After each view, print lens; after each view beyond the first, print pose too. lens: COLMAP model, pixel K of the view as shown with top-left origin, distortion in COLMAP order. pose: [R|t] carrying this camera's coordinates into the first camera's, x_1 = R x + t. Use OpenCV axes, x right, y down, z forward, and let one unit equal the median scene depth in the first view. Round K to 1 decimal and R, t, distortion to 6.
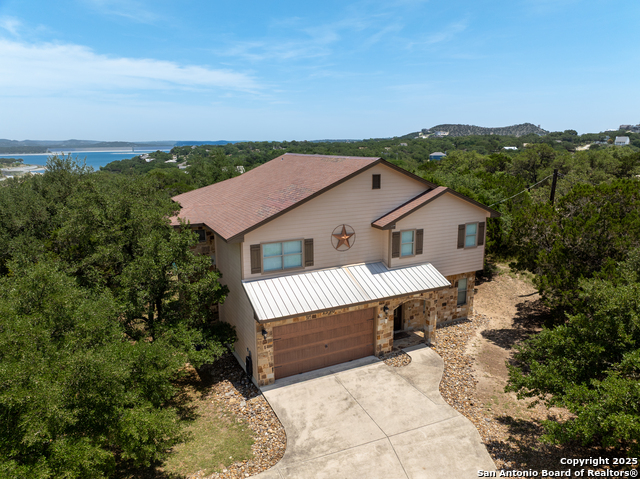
lens RADIAL K [[451.8, 0, 318.3], [0, 451.8, 256.3], [0, 0, 1]] dist [-0.040941, -0.004232]
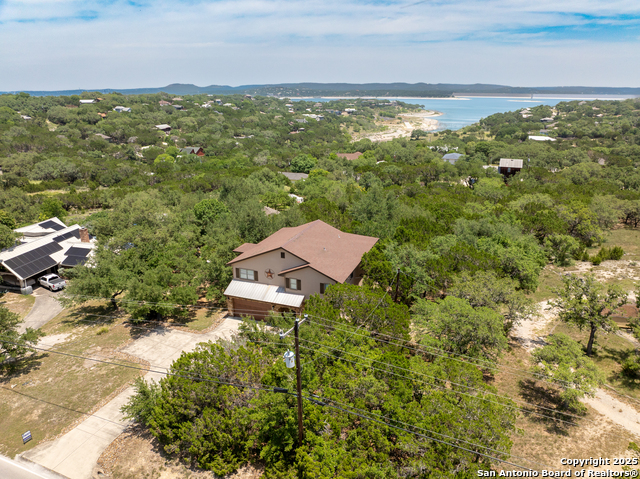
lens RADIAL K [[460.8, 0, 320.0], [0, 460.8, 239.5], [0, 0, 1]] dist [-0.048491, -0.000977]
pose [[0.663904, 0.240641, -0.708042, 1.936722], [-0.174245, 0.970529, 0.166470, -0.677726], [0.727235, 0.012852, 0.686268, -0.521266]]
